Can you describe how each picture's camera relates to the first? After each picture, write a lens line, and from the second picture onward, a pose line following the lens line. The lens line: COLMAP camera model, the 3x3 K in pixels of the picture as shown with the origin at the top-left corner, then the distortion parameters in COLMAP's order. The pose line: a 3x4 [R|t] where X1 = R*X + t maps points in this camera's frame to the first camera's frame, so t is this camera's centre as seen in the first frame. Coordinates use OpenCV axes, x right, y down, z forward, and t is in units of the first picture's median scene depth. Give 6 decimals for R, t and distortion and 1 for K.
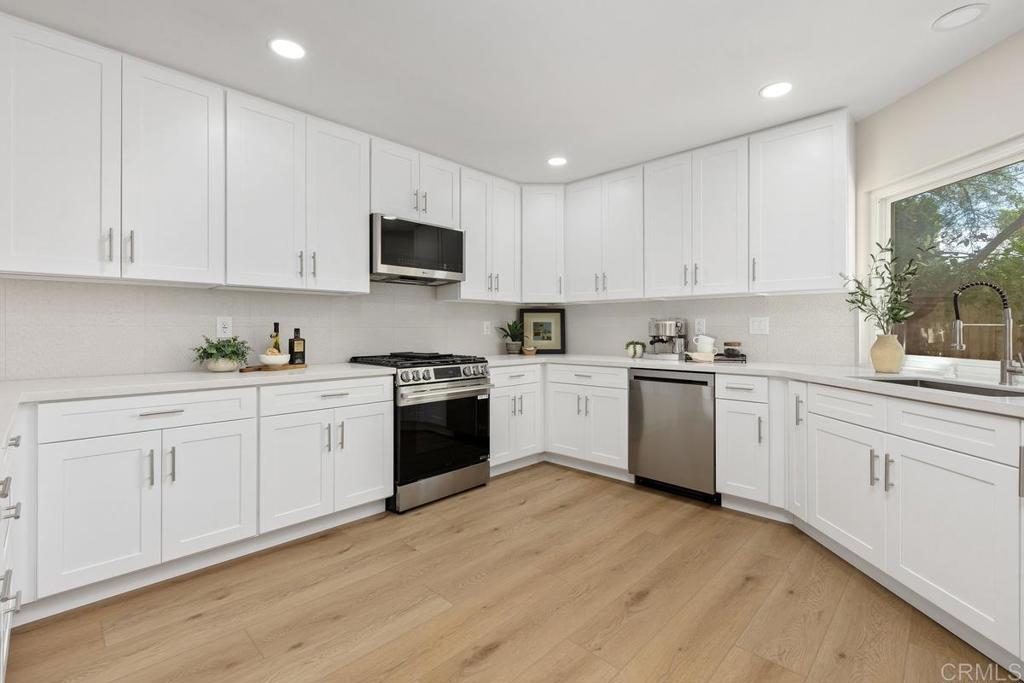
lens RADIAL K [[459.1, 0, 508.9], [0, 459.1, 334.8], [0, 0, 1]] dist [0.002256, 0.000093]
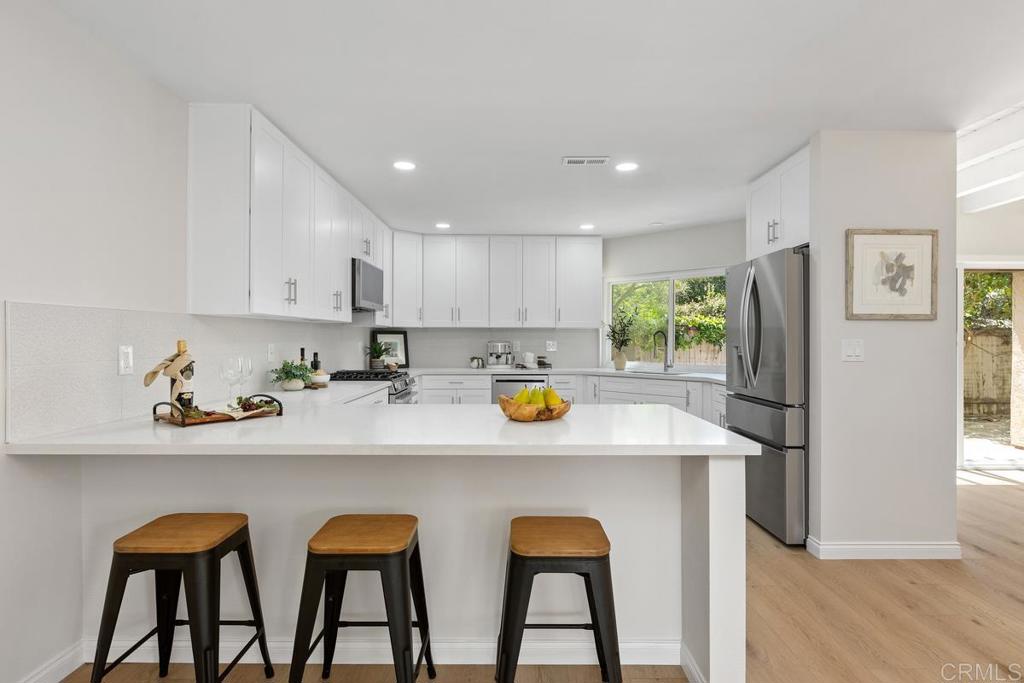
lens RADIAL K [[553.9, 0, 513.0], [0, 553.9, 341.6], [0, 0, 1]] dist [-0.001109, -0.000025]
pose [[0.700057, -0.001967, 0.714084, -0.929461], [0.005889, 0.999978, -0.003019, -0.028556], [-0.714062, 0.006319, 0.700054, -0.294492]]
